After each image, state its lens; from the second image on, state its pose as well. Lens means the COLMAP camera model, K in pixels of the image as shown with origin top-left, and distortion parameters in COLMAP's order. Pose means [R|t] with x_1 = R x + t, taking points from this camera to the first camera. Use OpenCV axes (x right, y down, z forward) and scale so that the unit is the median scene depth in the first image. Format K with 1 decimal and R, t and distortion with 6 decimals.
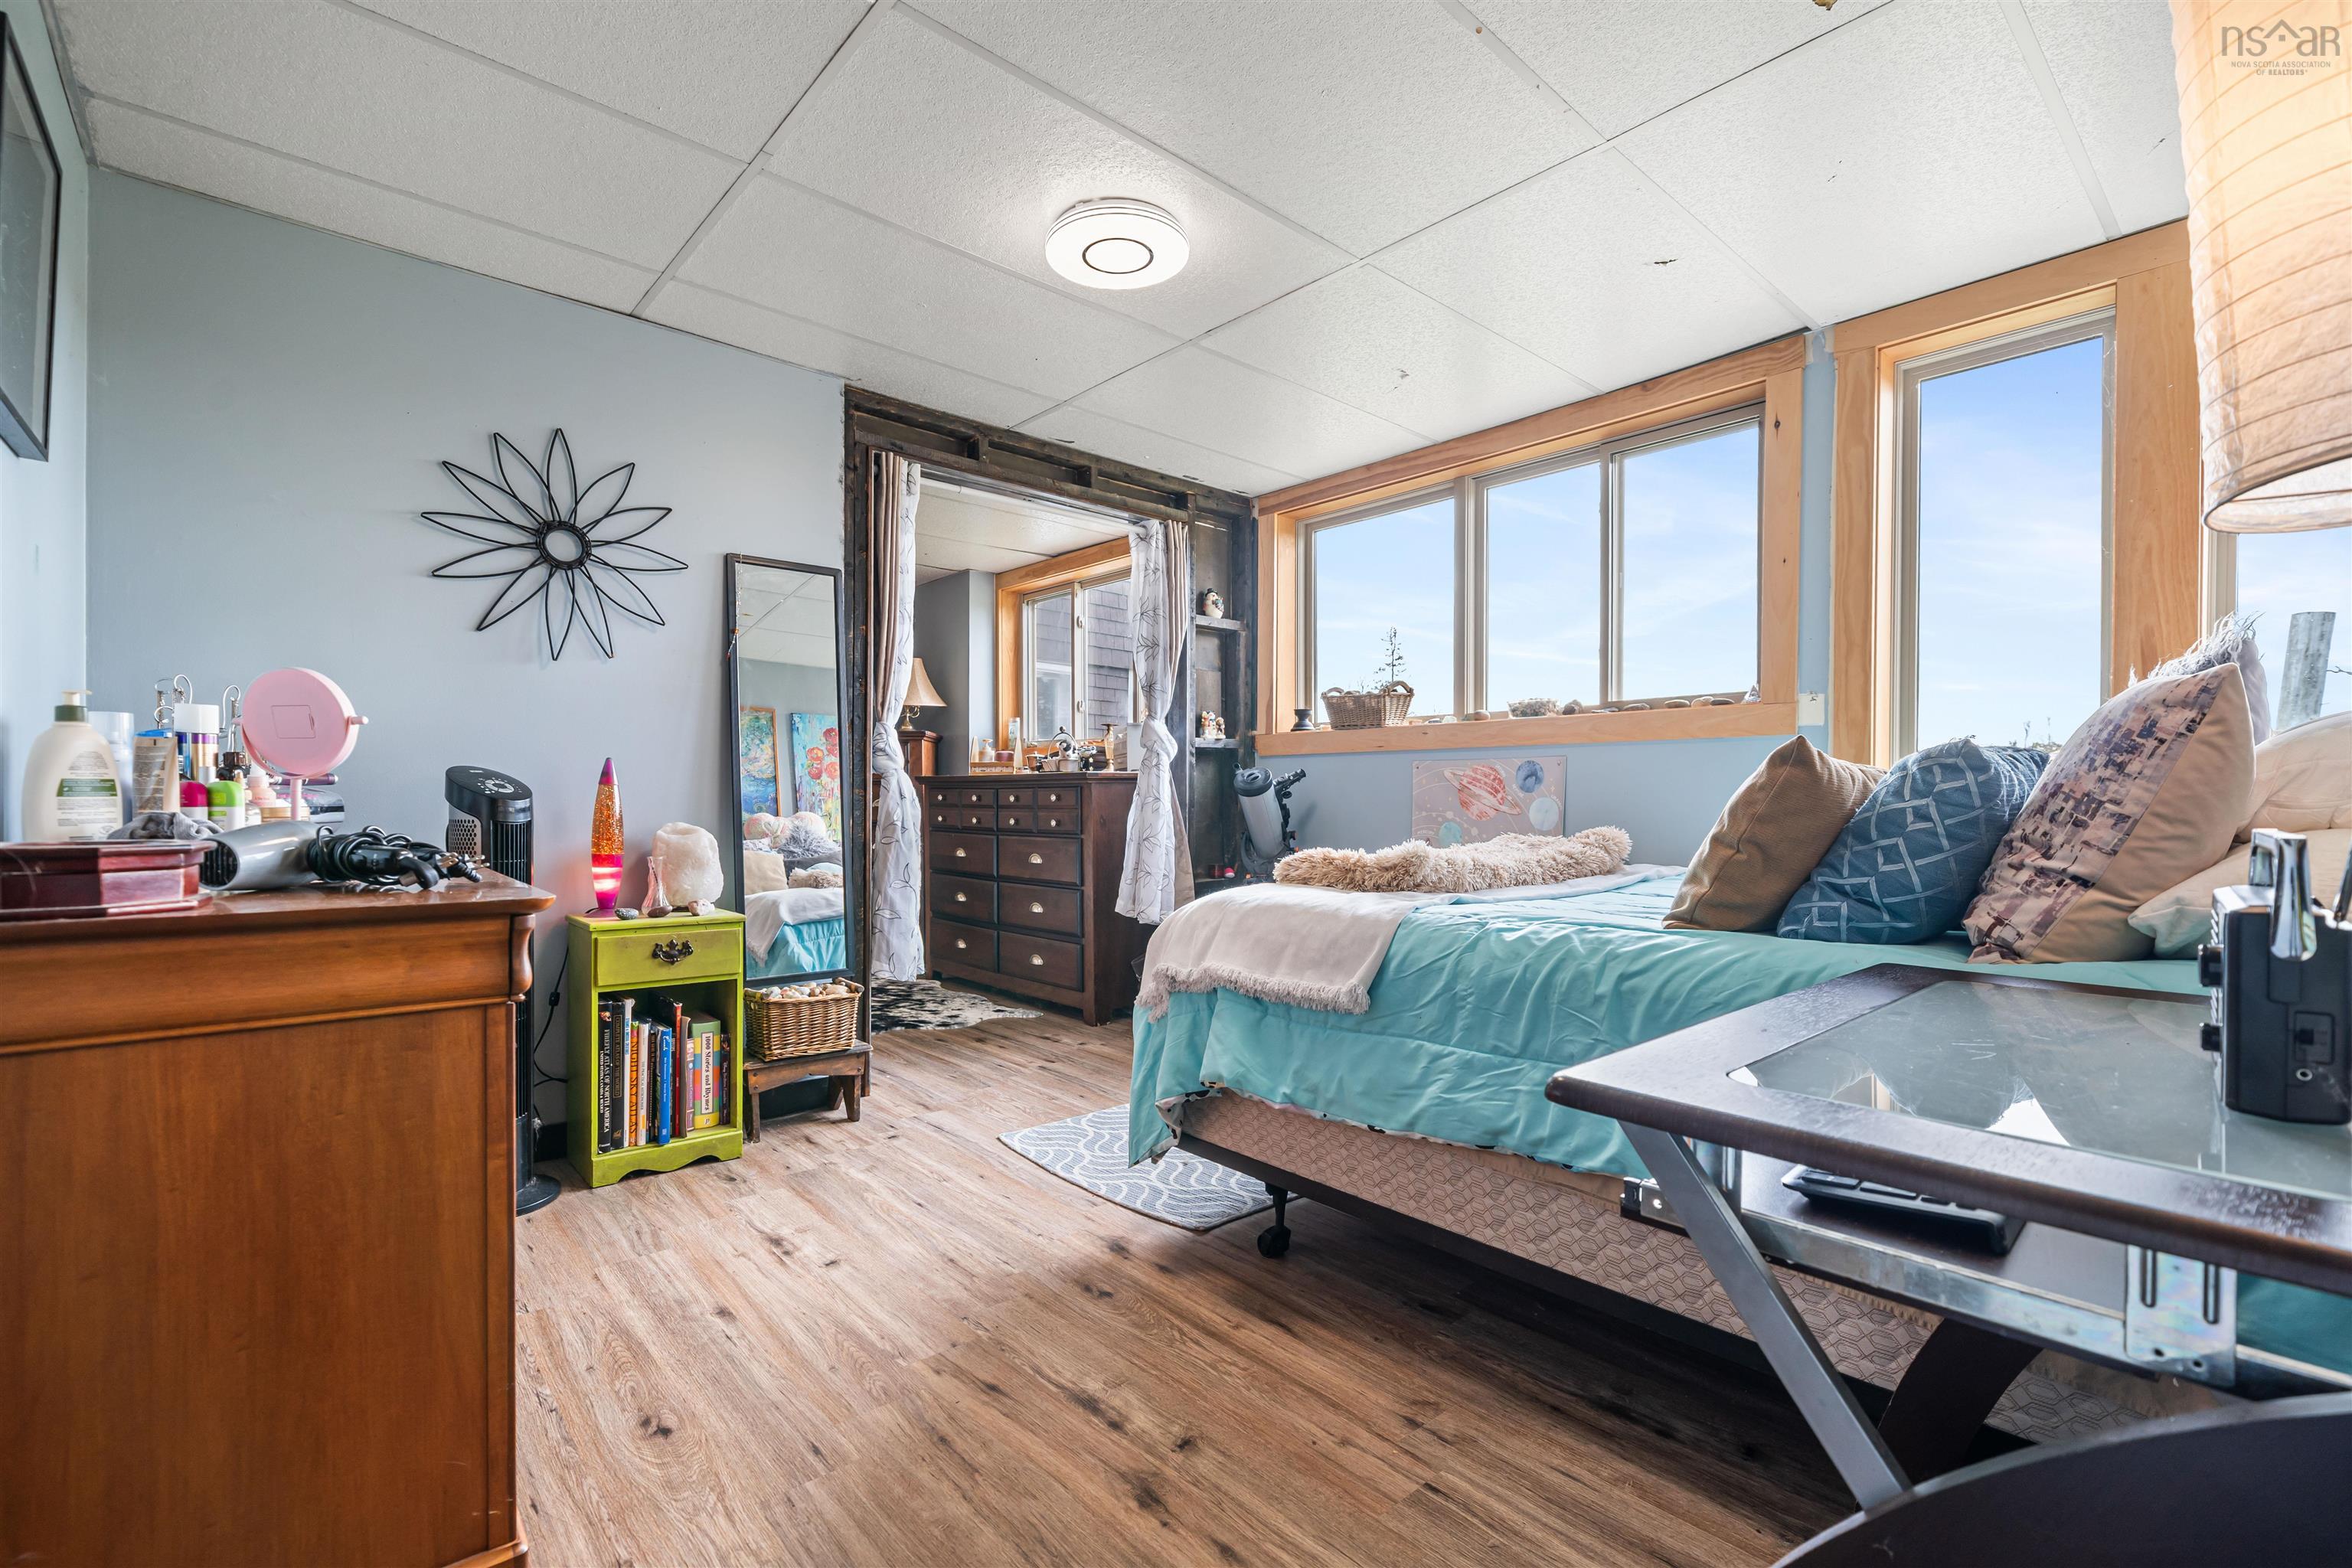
lens RADIAL K [[1029.7, 0, 1180.4], [0, 1029.7, 814.8], [0, 0, 1]] dist [-0.000932, -0.000088]
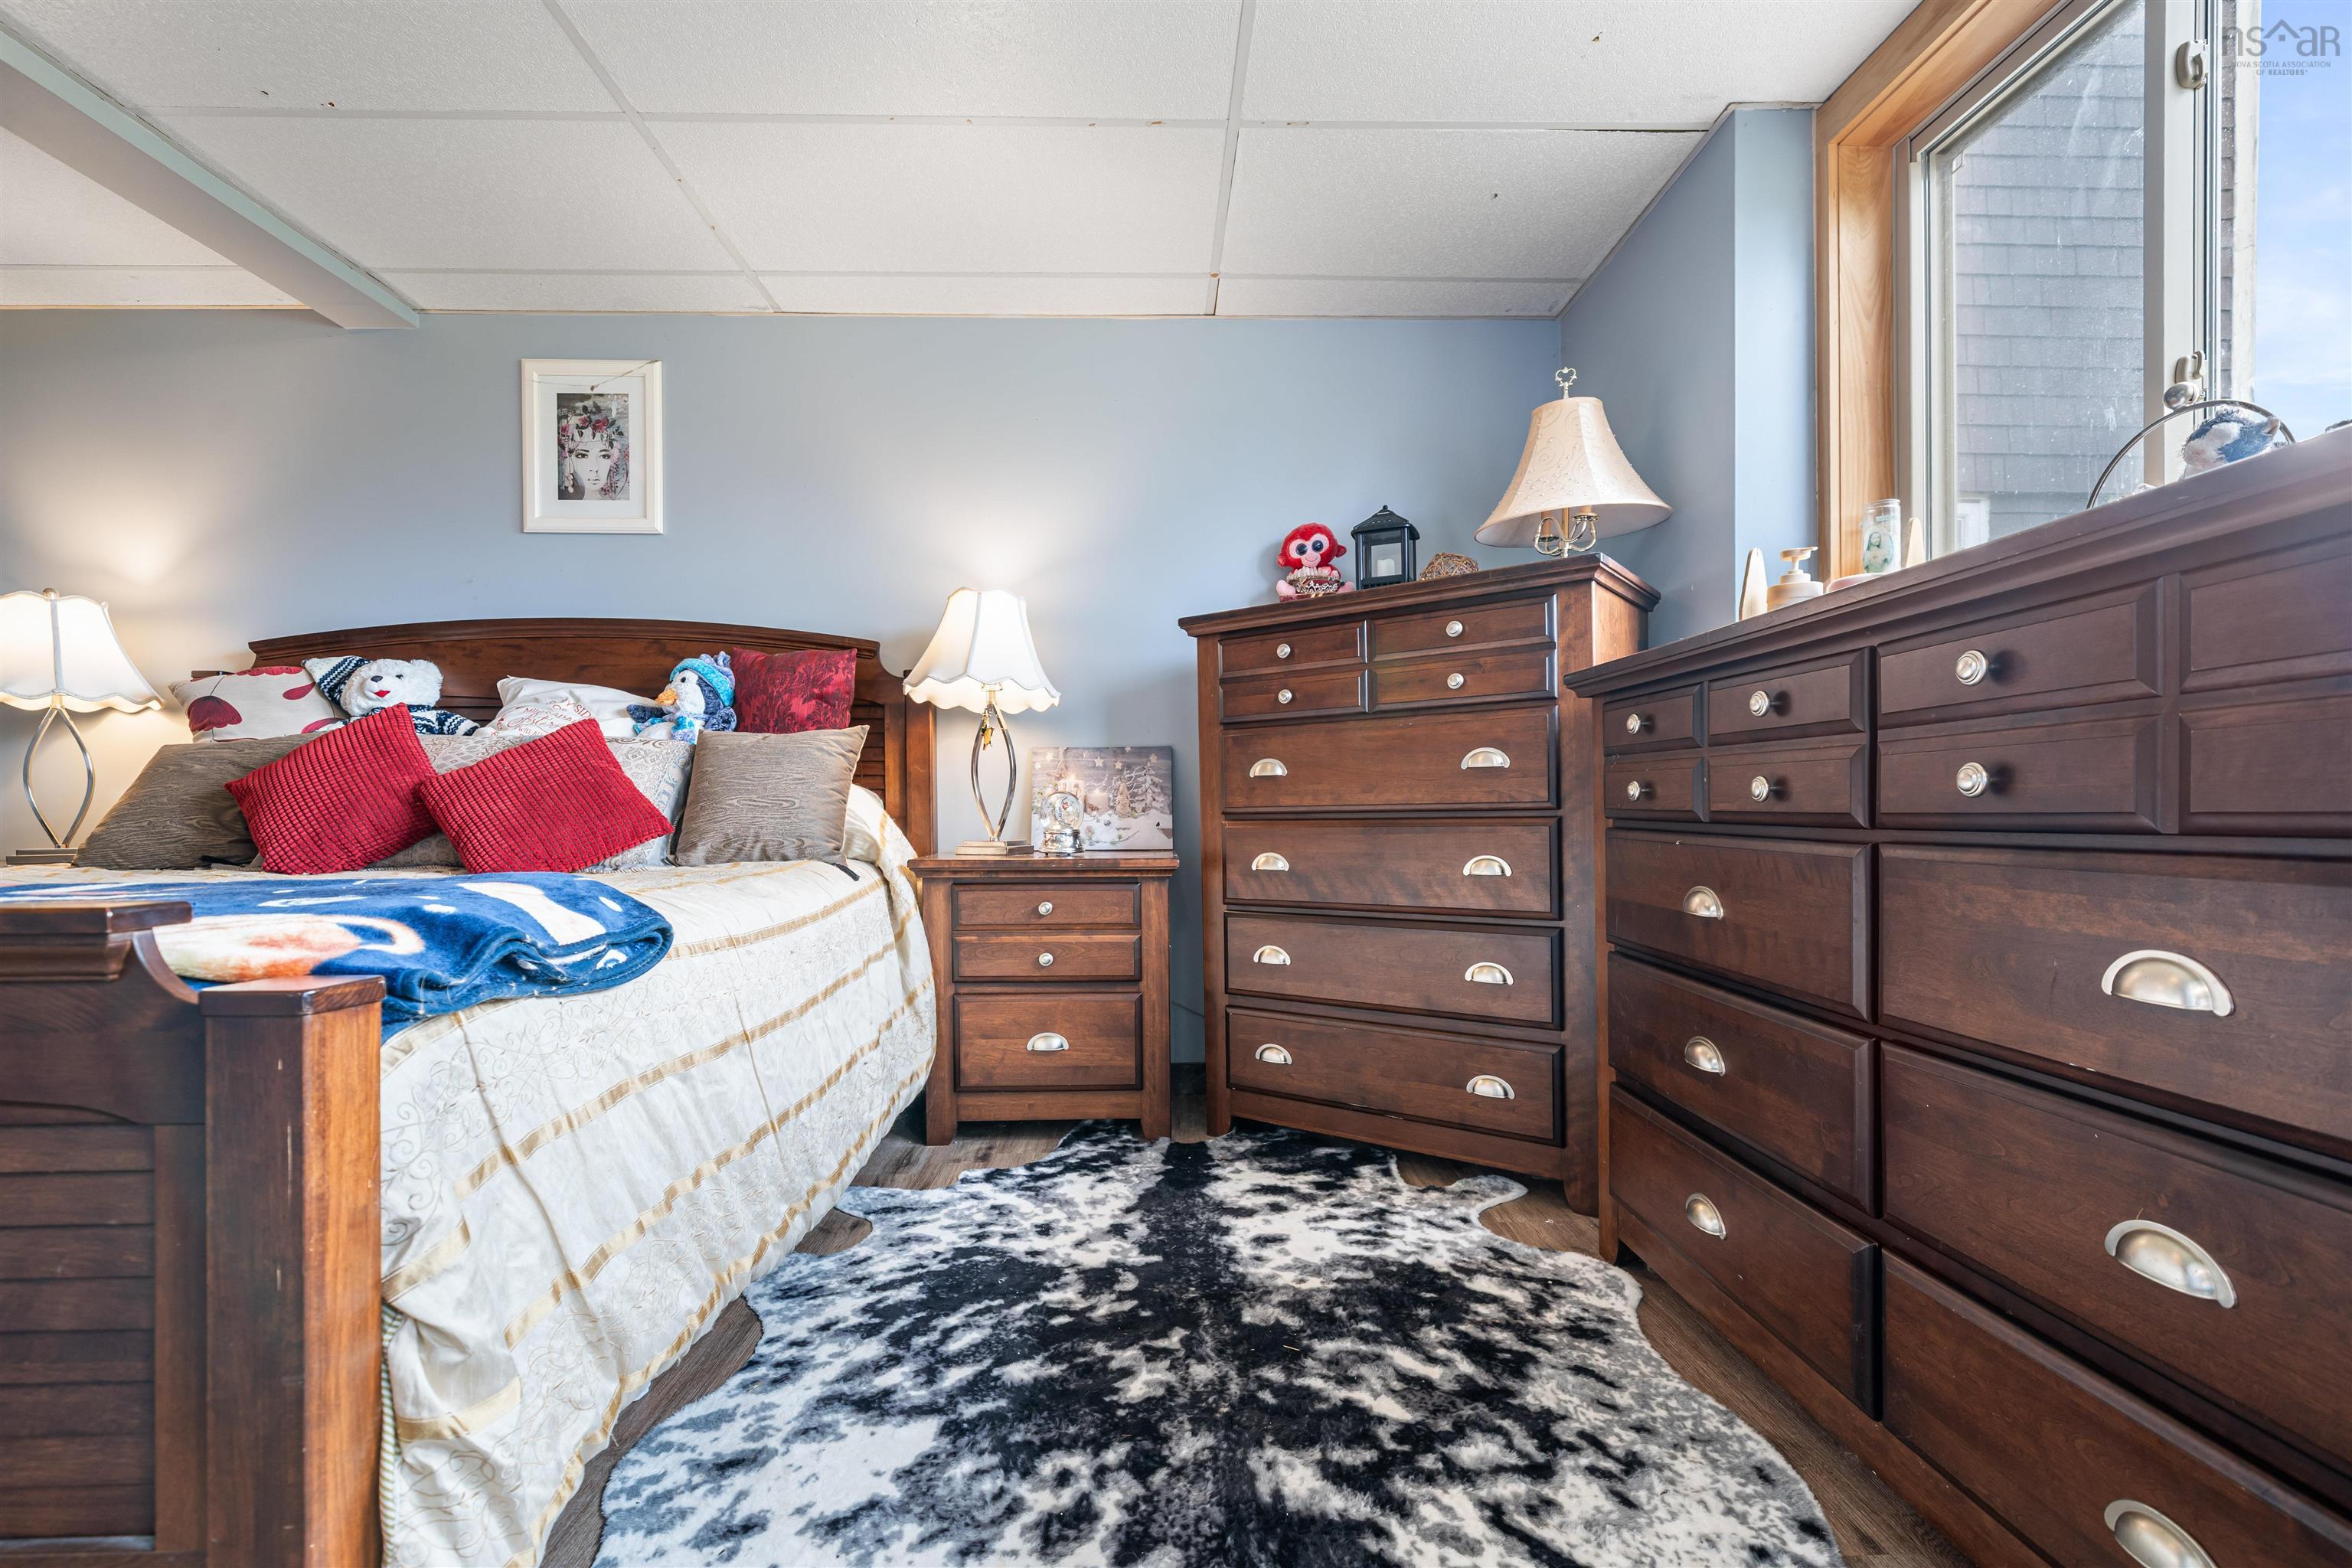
lens RADIAL K [[1029.7, 0, 1180.4], [0, 1029.7, 814.8], [0, 0, 1]] dist [-0.000932, -0.000088]
pose [[0.767206, -0.005971, -0.641373, -0.139328], [0.004715, 0.999982, -0.003670, 0.012197], [0.641383, -0.000209, 0.767221, 0.676559]]
